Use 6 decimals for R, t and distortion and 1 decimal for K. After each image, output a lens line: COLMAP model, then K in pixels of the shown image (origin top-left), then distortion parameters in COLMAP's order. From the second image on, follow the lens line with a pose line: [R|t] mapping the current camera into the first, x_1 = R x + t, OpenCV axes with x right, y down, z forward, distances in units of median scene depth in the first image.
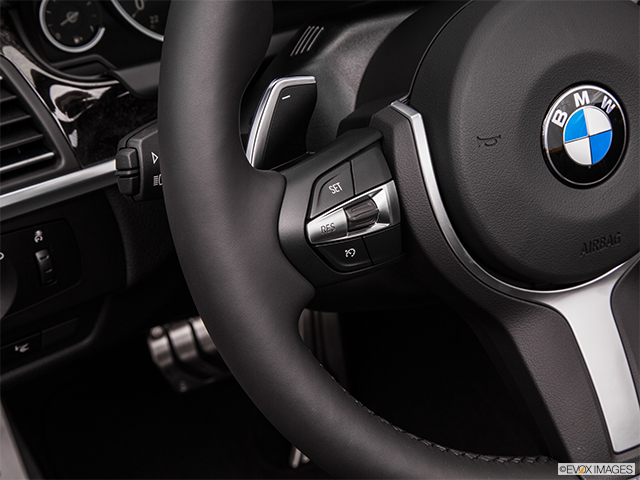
lens RADIAL K [[1207.3, 0, 320.0], [0, 1207.3, 240.0], [0, 0, 1]] dist [0.208015, -0.036860]
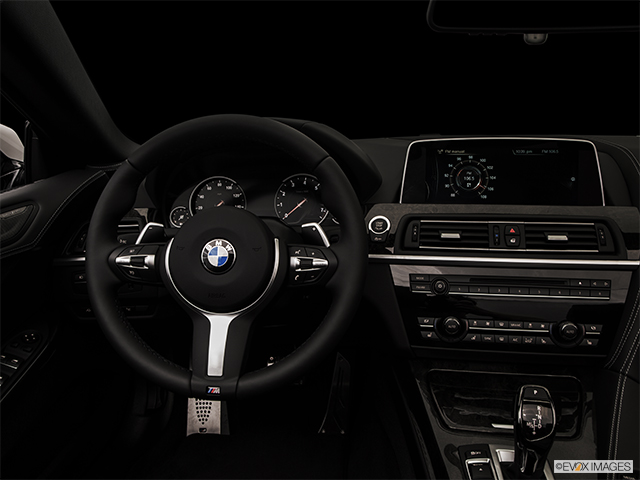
lens RADIAL K [[491.7, 0, 327.0], [0, 491.7, 240.6], [0, 0, 1]] dist [-0.095595, 0.004707]
pose [[0.847275, 0.141259, -0.512026, 1.001306], [-0.283140, 0.935721, -0.210377, 0.049081], [0.449396, 0.323222, 0.832809, 0.139761]]
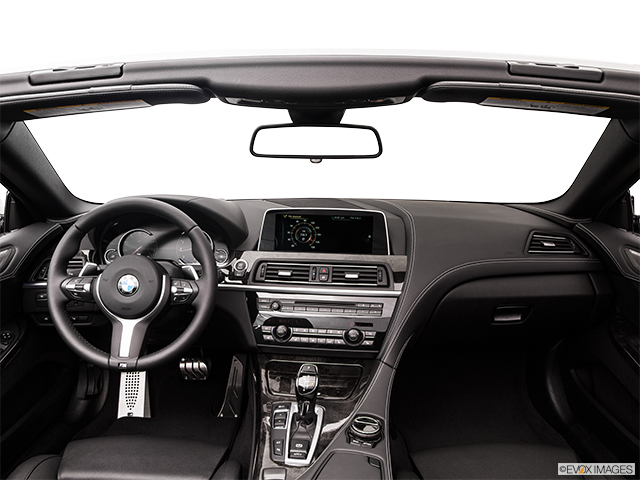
lens RADIAL K [[493.8, 0, 321.2], [0, 493.8, 246.0], [0, 0, 1]] dist [-0.136872, 0.058842]
pose [[0.881428, 0.138684, -0.451498, 1.688655], [-0.280143, 0.923128, -0.263353, 0.058265], [0.380268, 0.358611, 0.852522, -0.376705]]
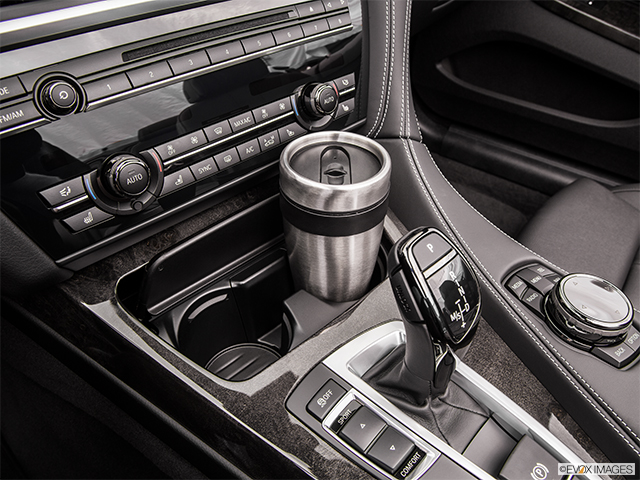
lens RADIAL K [[478.0, 0, 320.0], [0, 478.0, 240.0], [0, 0, 1]] dist [-0.129788, 0.054581]
pose [[0.919843, -0.216043, 0.327434, 0.647923], [0.166302, 0.970725, 0.173309, -0.095946], [-0.355291, -0.104965, 0.928844, 0.891436]]
